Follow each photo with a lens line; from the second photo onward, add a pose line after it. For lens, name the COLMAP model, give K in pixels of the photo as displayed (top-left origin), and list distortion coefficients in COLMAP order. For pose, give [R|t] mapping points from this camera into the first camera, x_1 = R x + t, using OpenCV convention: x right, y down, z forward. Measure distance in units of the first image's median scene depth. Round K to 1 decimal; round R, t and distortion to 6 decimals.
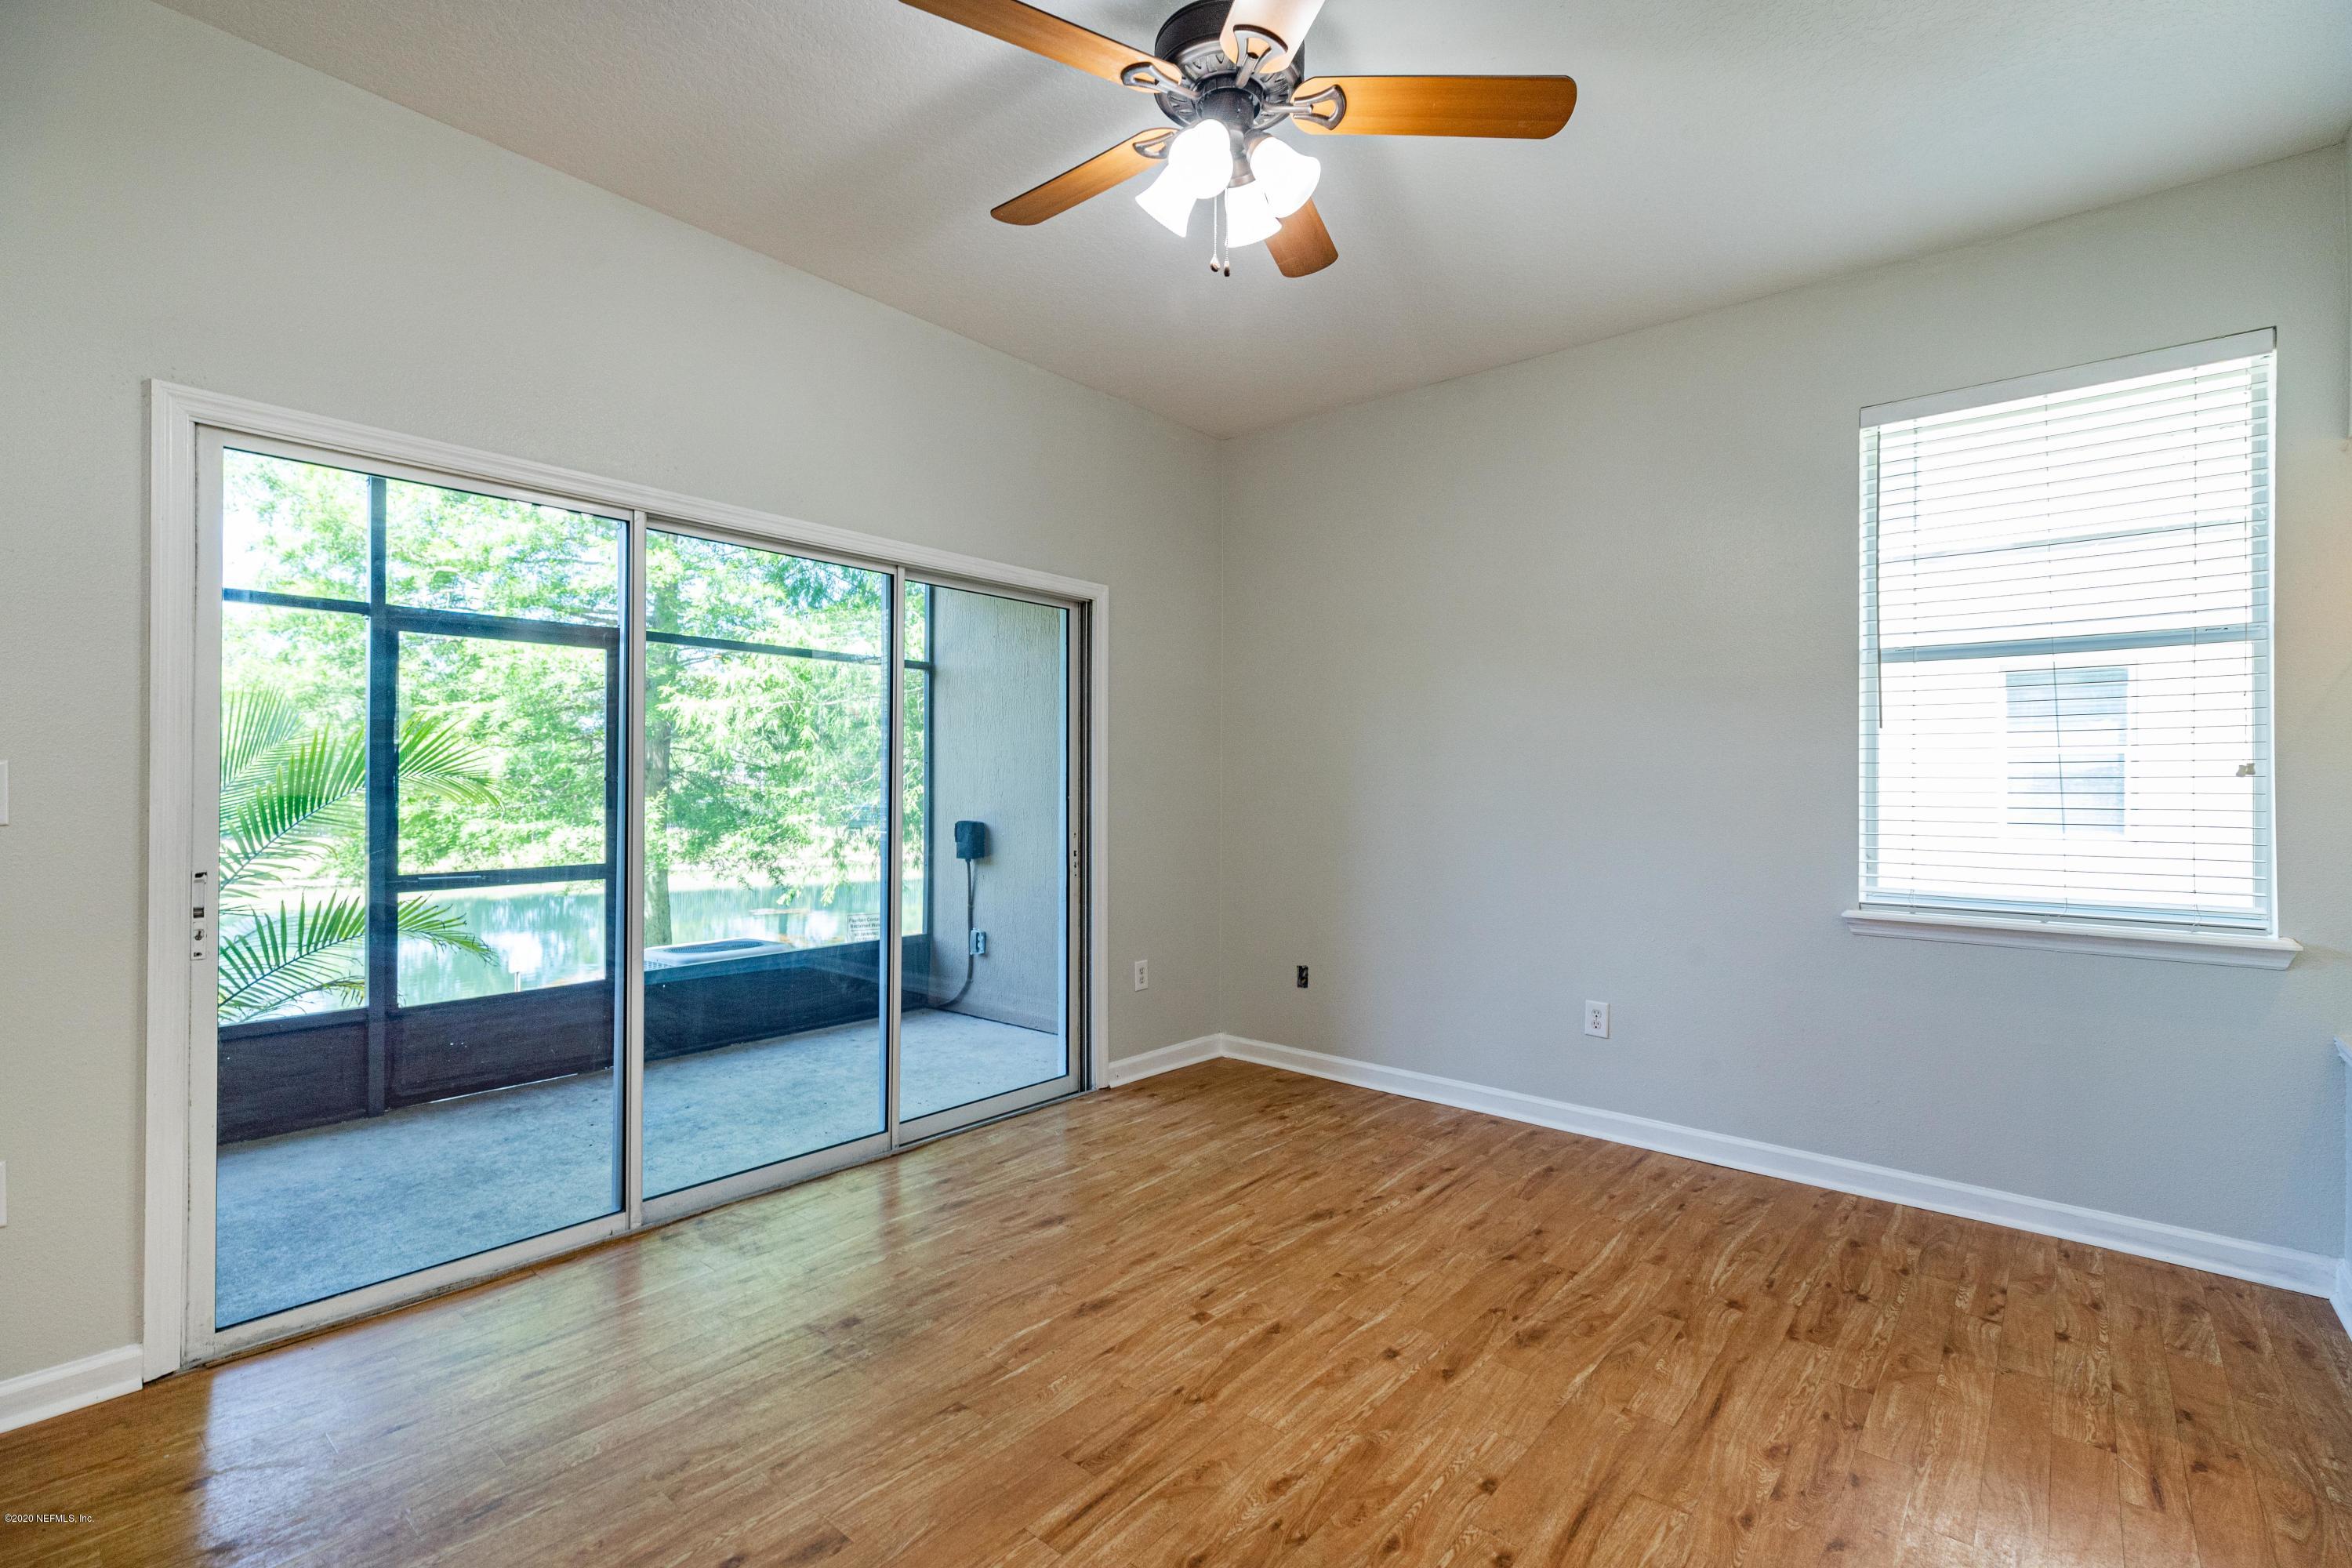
lens RADIAL K [[1046.4, 0, 1175.3], [0, 1046.4, 778.2], [0, 0, 1]] dist [0.006319, -0.000537]
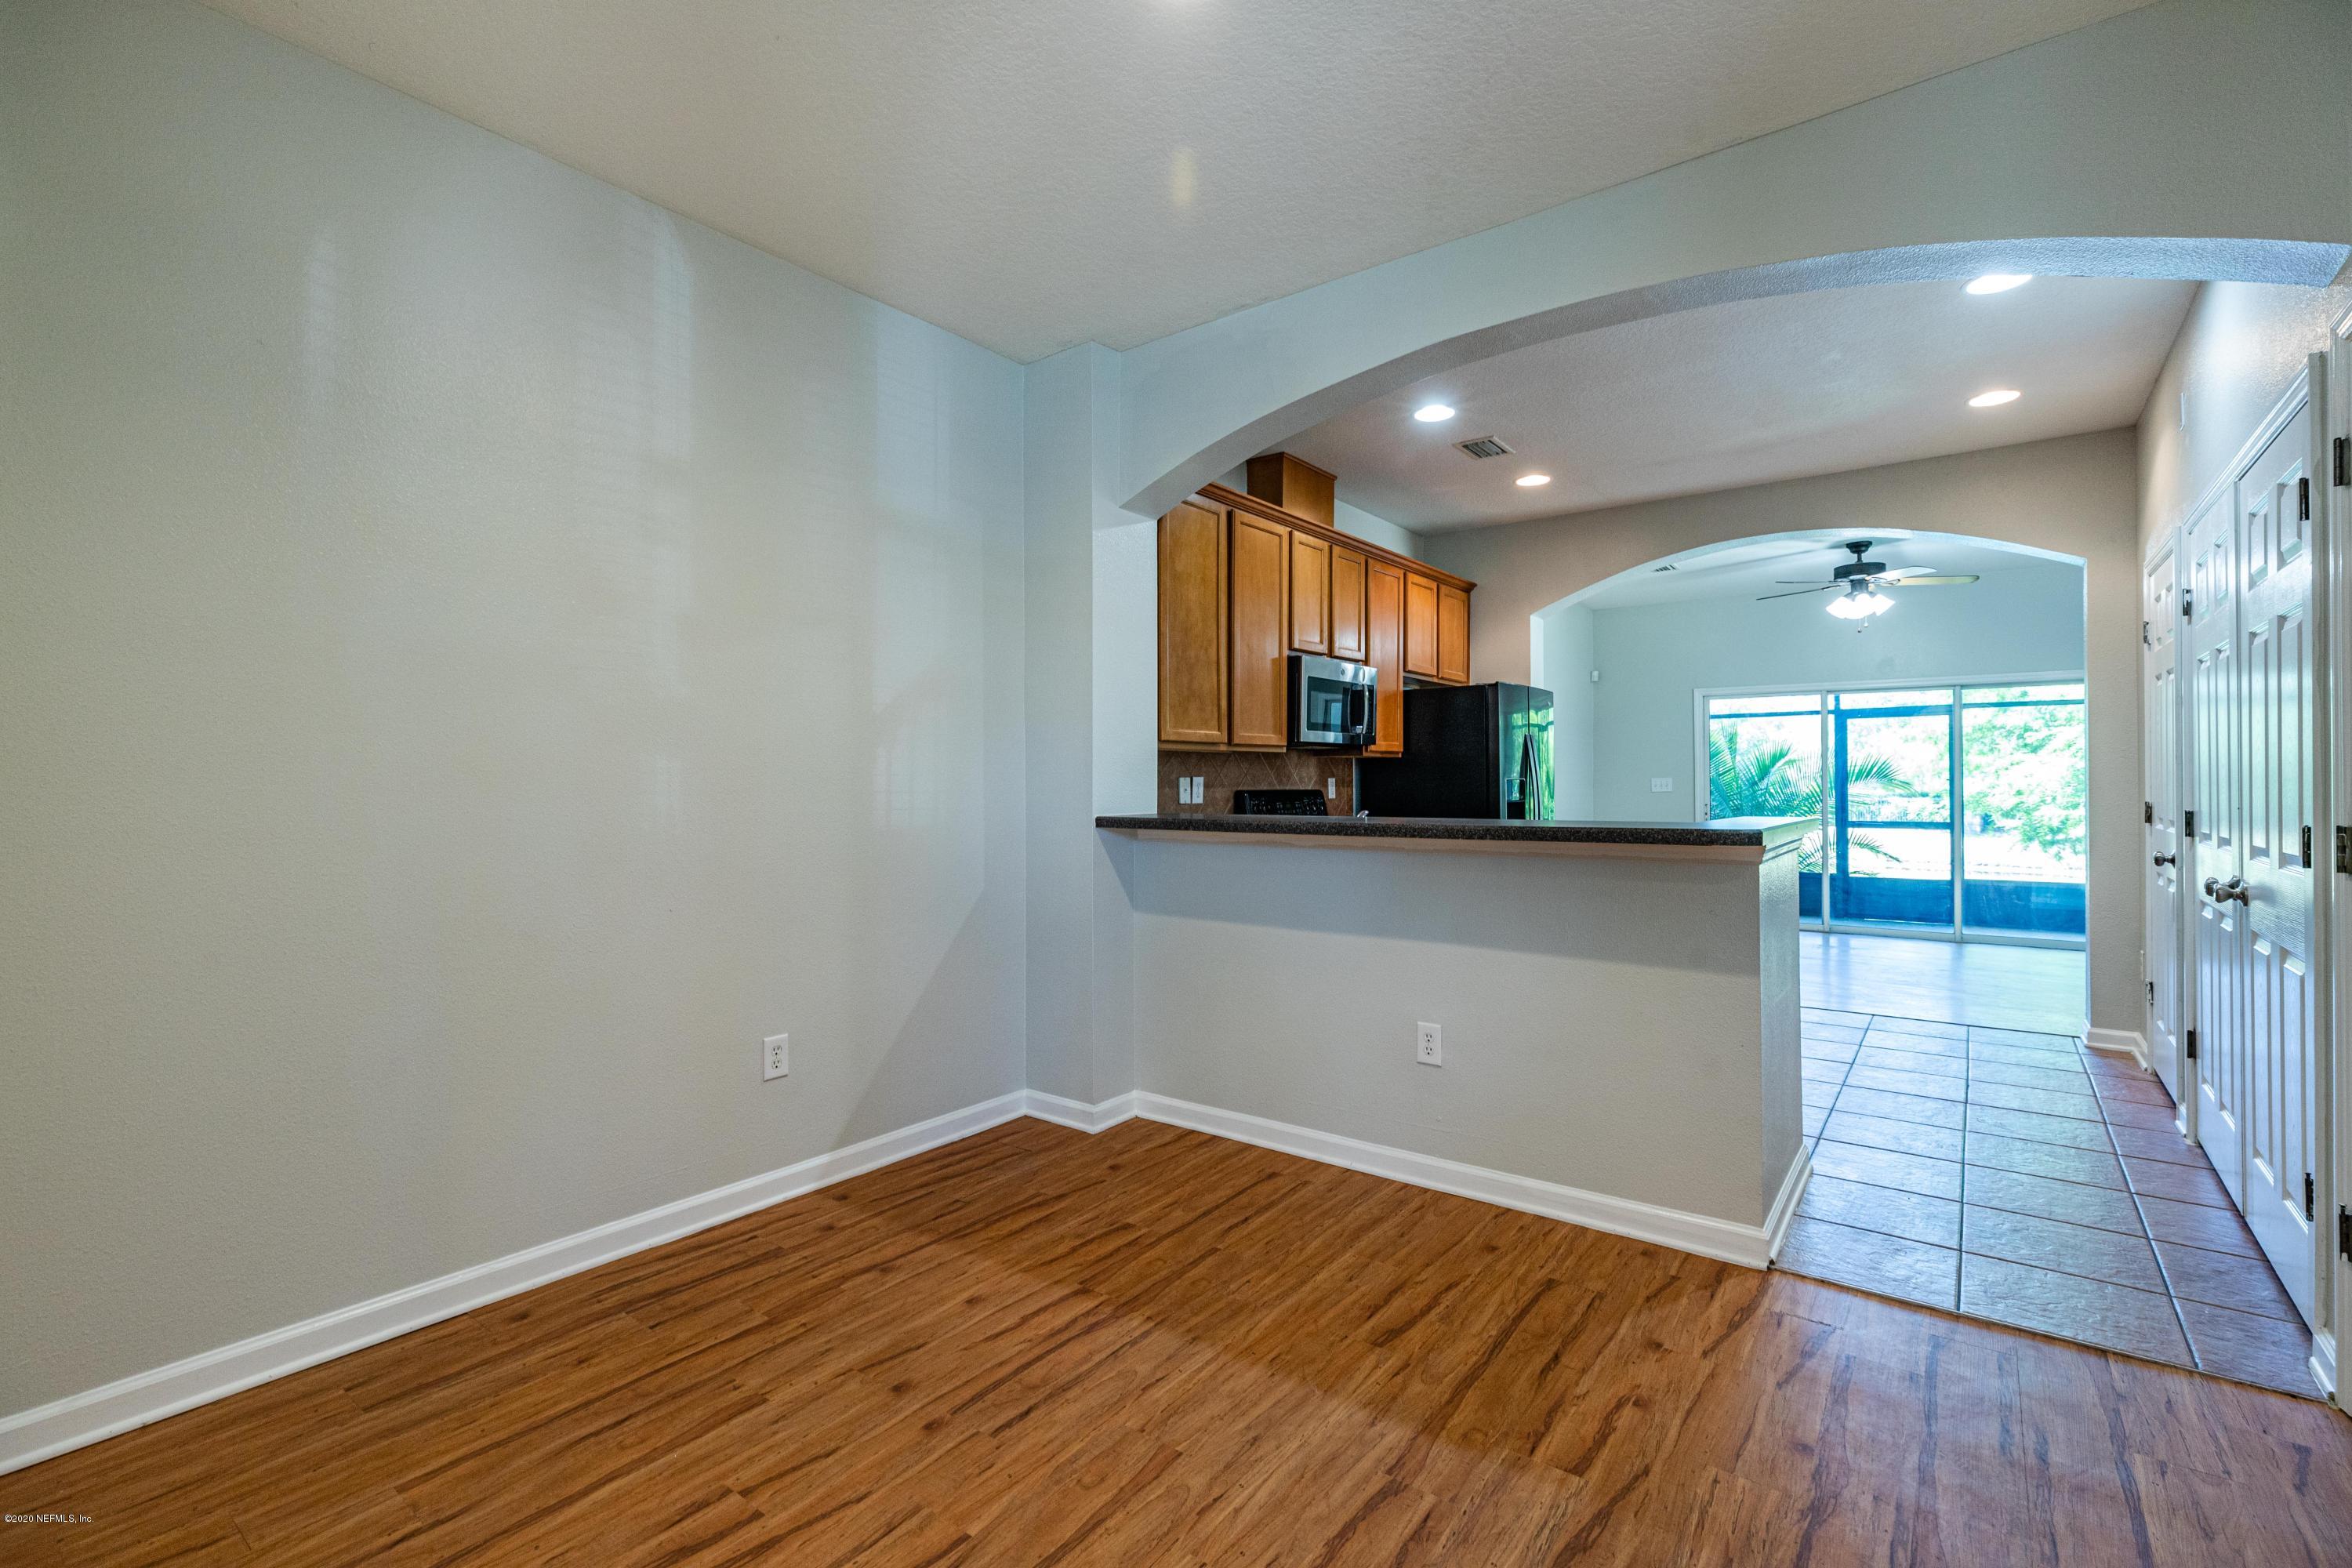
lens RADIAL K [[1051.7, 0, 1179.9], [0, 1051.7, 774.2], [0, 0, 1]] dist [0.001300, 0.000220]
pose [[0.058628, -0.013771, -0.998185, 2.422743], [0.008287, 0.999877, -0.013308, 0.007960], [0.998245, -0.007492, 0.058735, -1.024984]]
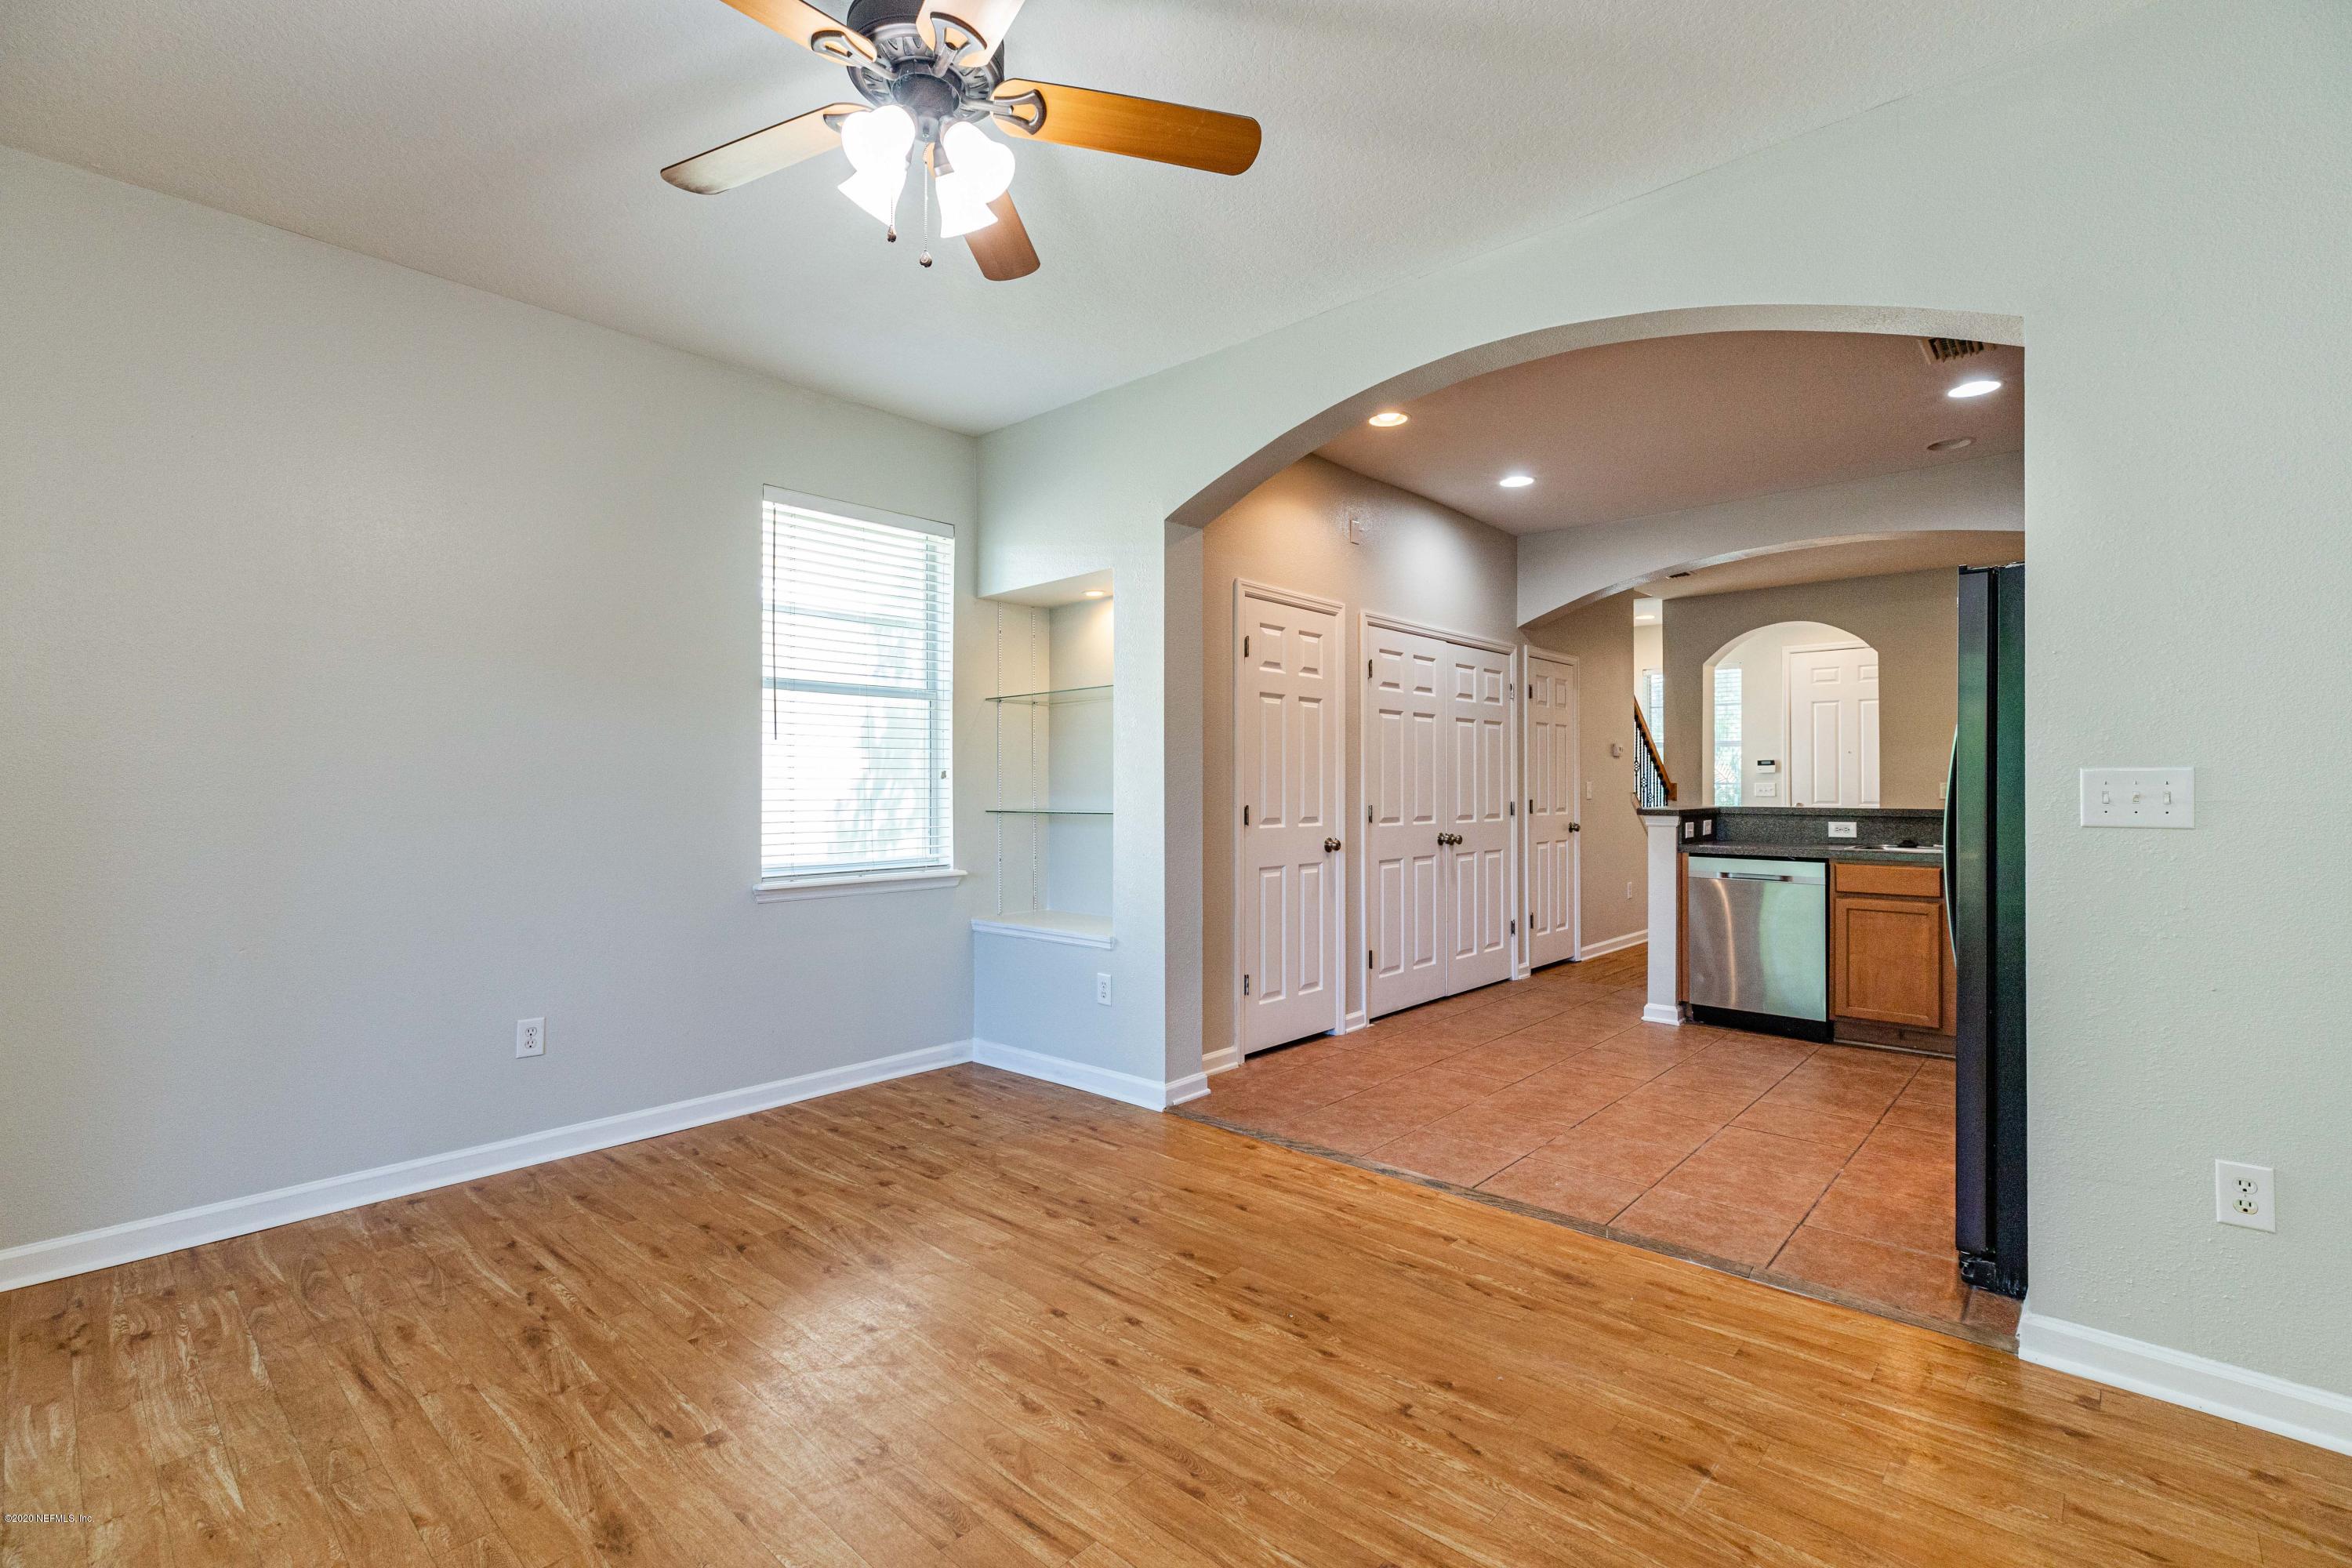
lens RADIAL K [[1046.4, 0, 1175.3], [0, 1046.4, 778.2], [0, 0, 1]] dist [0.006319, -0.000537]
pose [[0.036925, 0.003322, 0.999313, -0.666468], [-0.004212, 0.999986, -0.003168, 0.001891], [-0.999309, -0.004092, 0.036938, 0.526781]]
